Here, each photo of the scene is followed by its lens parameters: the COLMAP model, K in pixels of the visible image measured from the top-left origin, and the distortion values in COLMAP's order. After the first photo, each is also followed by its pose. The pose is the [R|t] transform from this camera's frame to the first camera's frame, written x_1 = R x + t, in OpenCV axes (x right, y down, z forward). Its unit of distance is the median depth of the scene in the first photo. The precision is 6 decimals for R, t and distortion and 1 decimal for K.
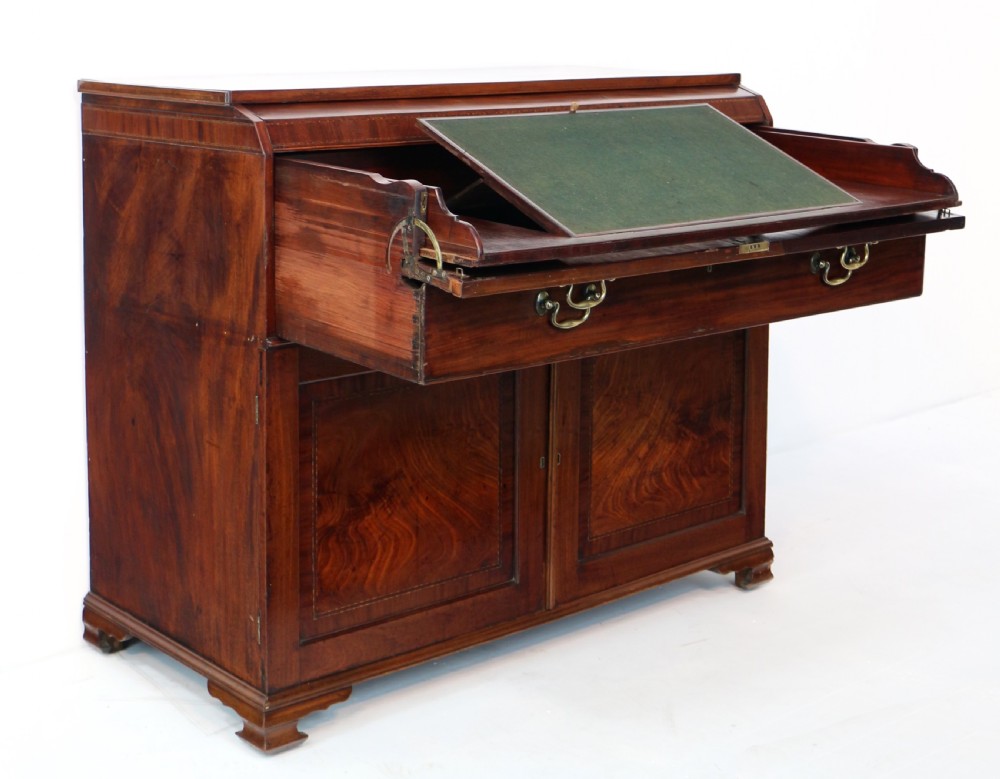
lens RADIAL K [[1668.2, 0, 489.0], [0, 1668.2, 125.8], [0, 0, 1]] dist [-0.054399, 0.000000]
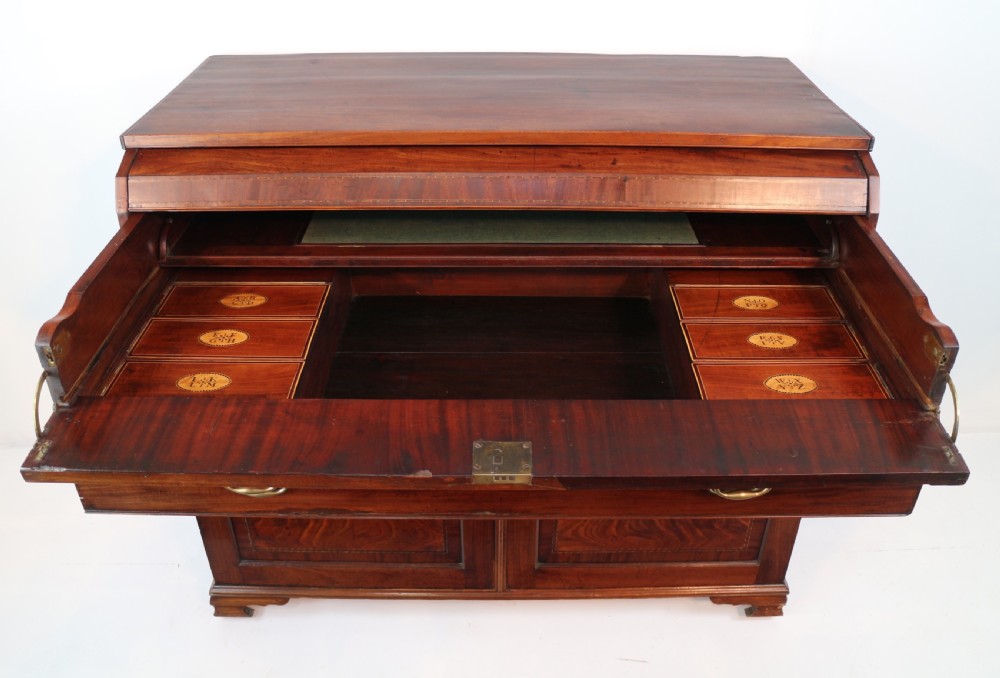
lens RADIAL K [[899.3, 0, 513.9], [0, 899.3, 376.2], [0, 0, 1]] dist [-0.163788, 0.072349]
pose [[0.764836, 0.369377, -0.527813, 0.341725], [-0.052607, 0.852373, 0.520281, -0.172593], [0.642073, -0.370164, 0.671357, 0.696302]]
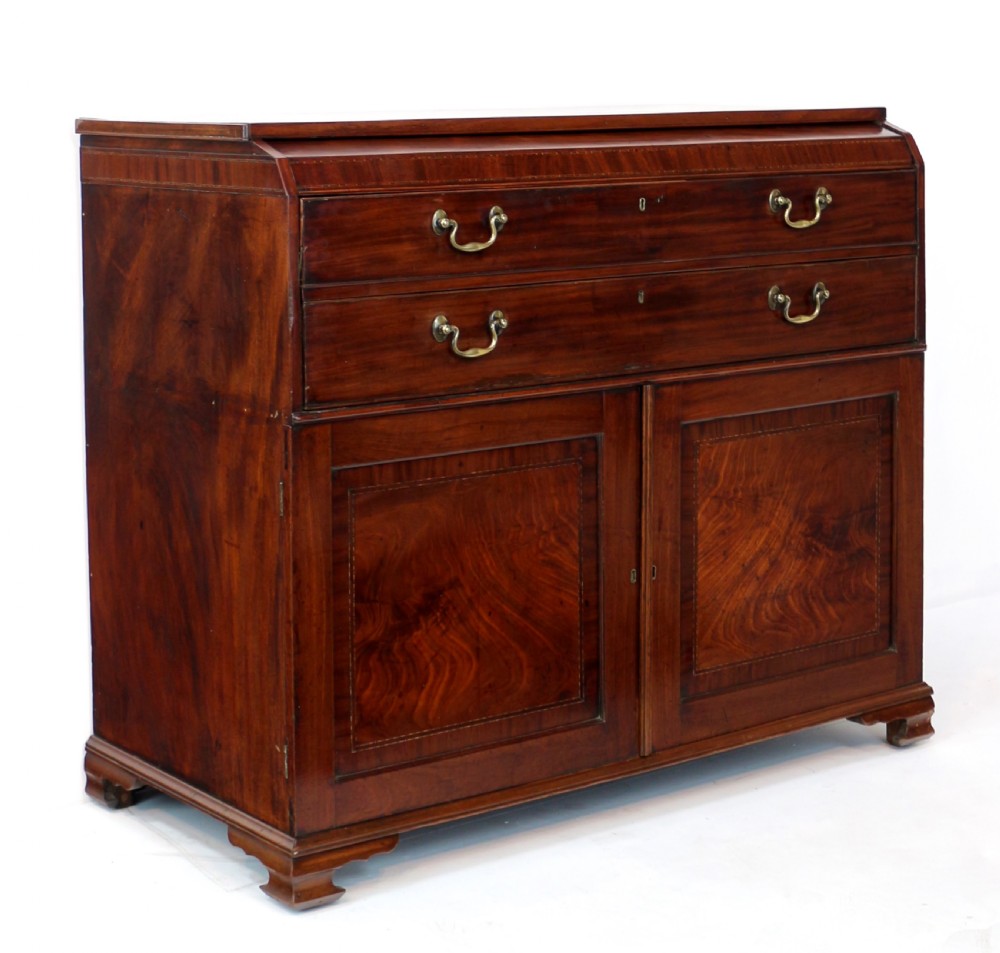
lens RADIAL K [[2304.0, 0, 548.0], [0, 2304.0, 159.2], [0, 0, 1]] dist [-0.086124, 0.000000]
pose [[0.998590, -0.010170, -0.052094, 0.054696], [0.008552, 0.999477, -0.031182, 0.033160], [0.052384, 0.030692, 0.998155, -0.154664]]
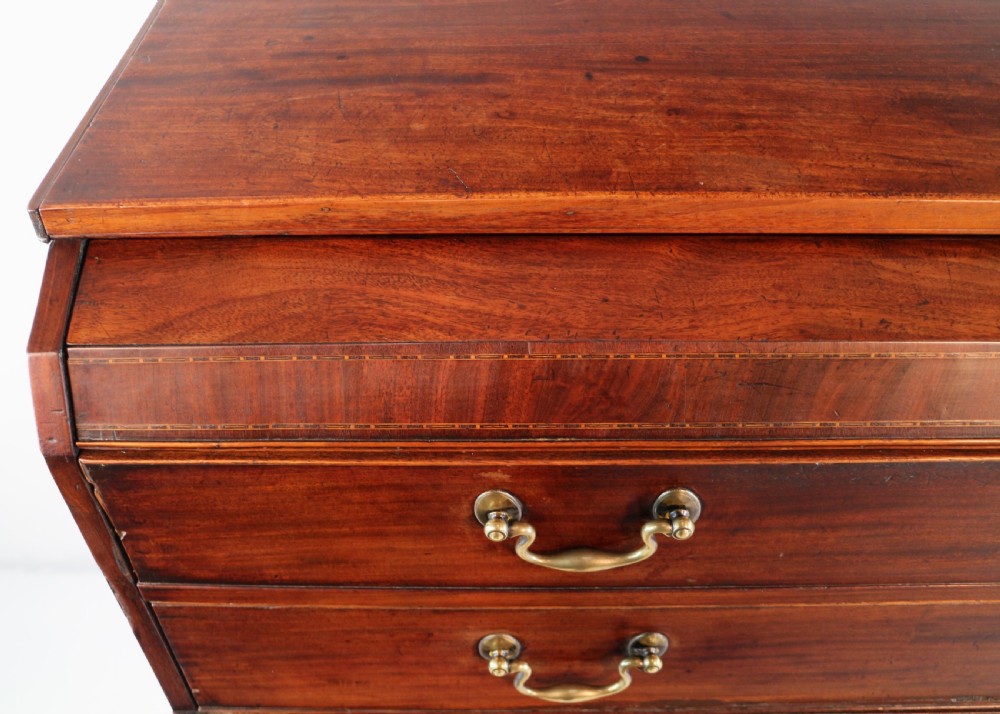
lens RADIAL K [[1003.7, 0, 474.7], [0, 1003.7, 373.2], [0, 0, 1]] dist [-0.145227, 0.000000]
pose [[0.748417, 0.445175, -0.491621, 0.022469], [-0.025902, 0.760308, 0.649046, -0.118123], [0.662723, -0.473023, 0.580558, 0.869898]]
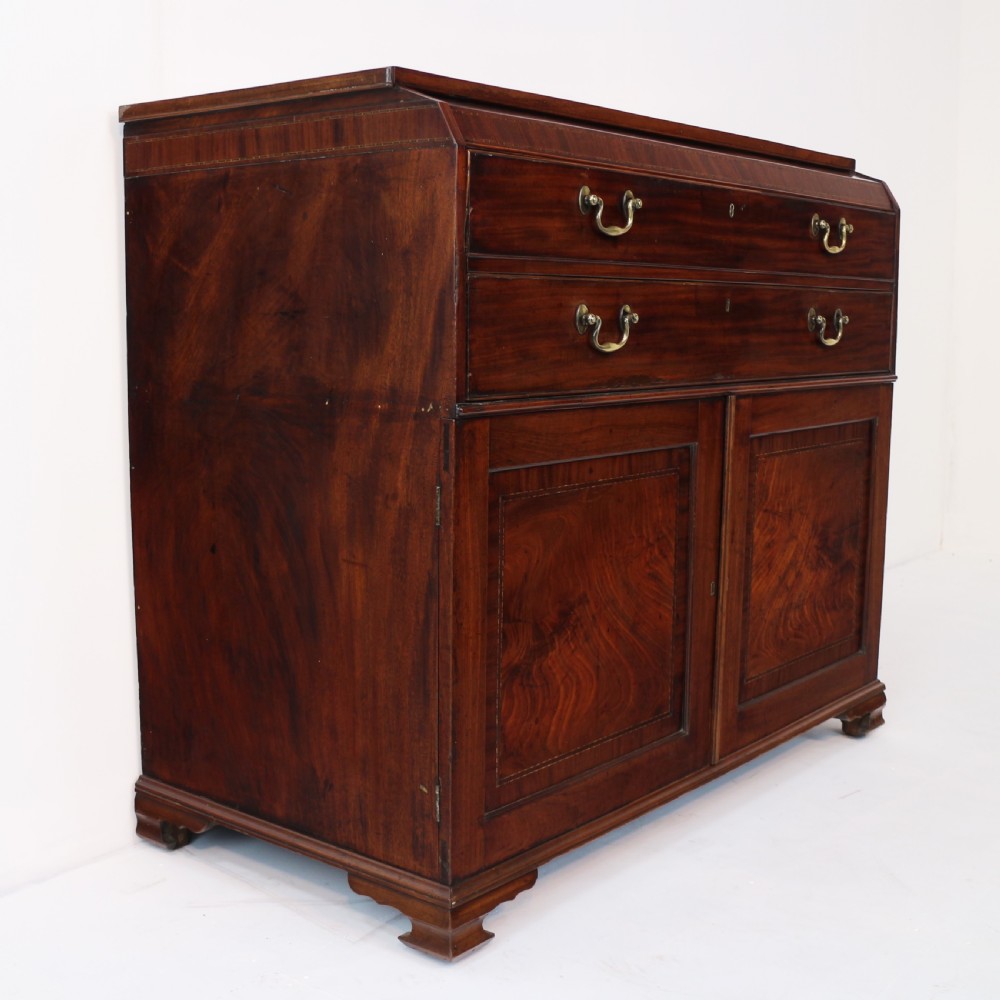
lens RADIAL K [[1421.1, 0, 500.5], [0, 1421.1, 518.7], [0, 0, 1]] dist [-0.153945, 0.000000]
pose [[0.983524, -0.023750, 0.179210, -0.208963], [0.009090, 0.996576, 0.082185, 0.117222], [-0.180549, -0.079202, 0.980372, 0.359811]]
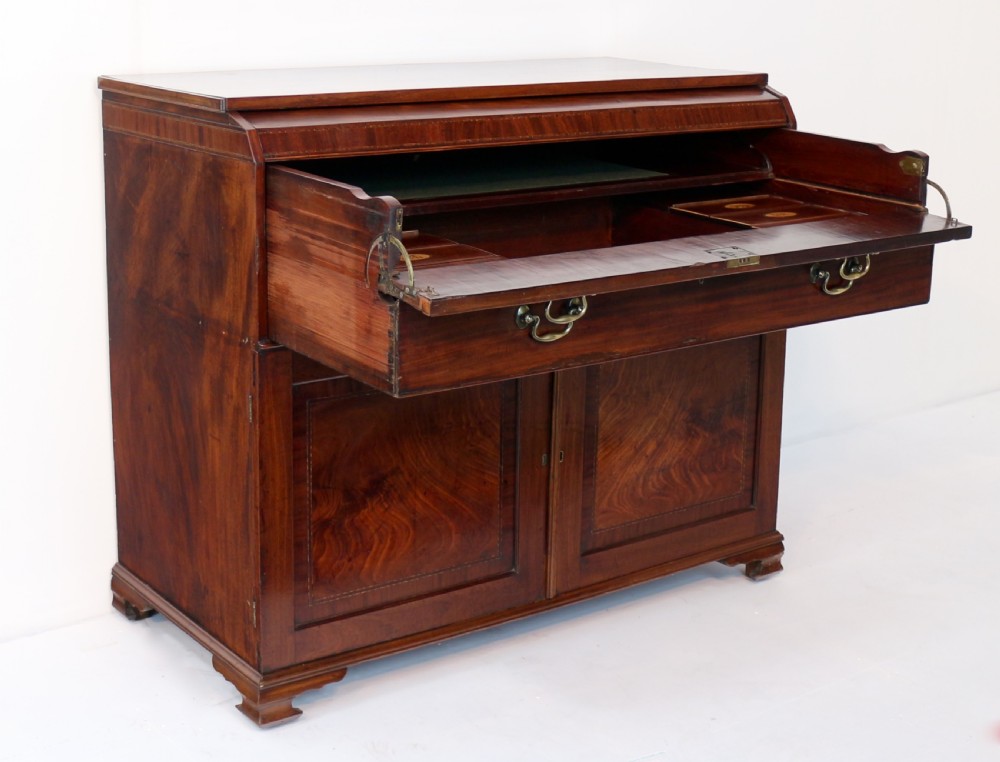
lens RADIAL K [[1645.4, 0, 514.5], [0, 1645.4, 252.6], [0, 0, 1]] dist [-0.133683, 0.000000]
pose [[0.997483, 0.025009, -0.066349, 0.082826], [-0.017426, 0.993500, 0.112494, -0.039925], [0.068731, -0.111054, 0.991435, 0.013428]]
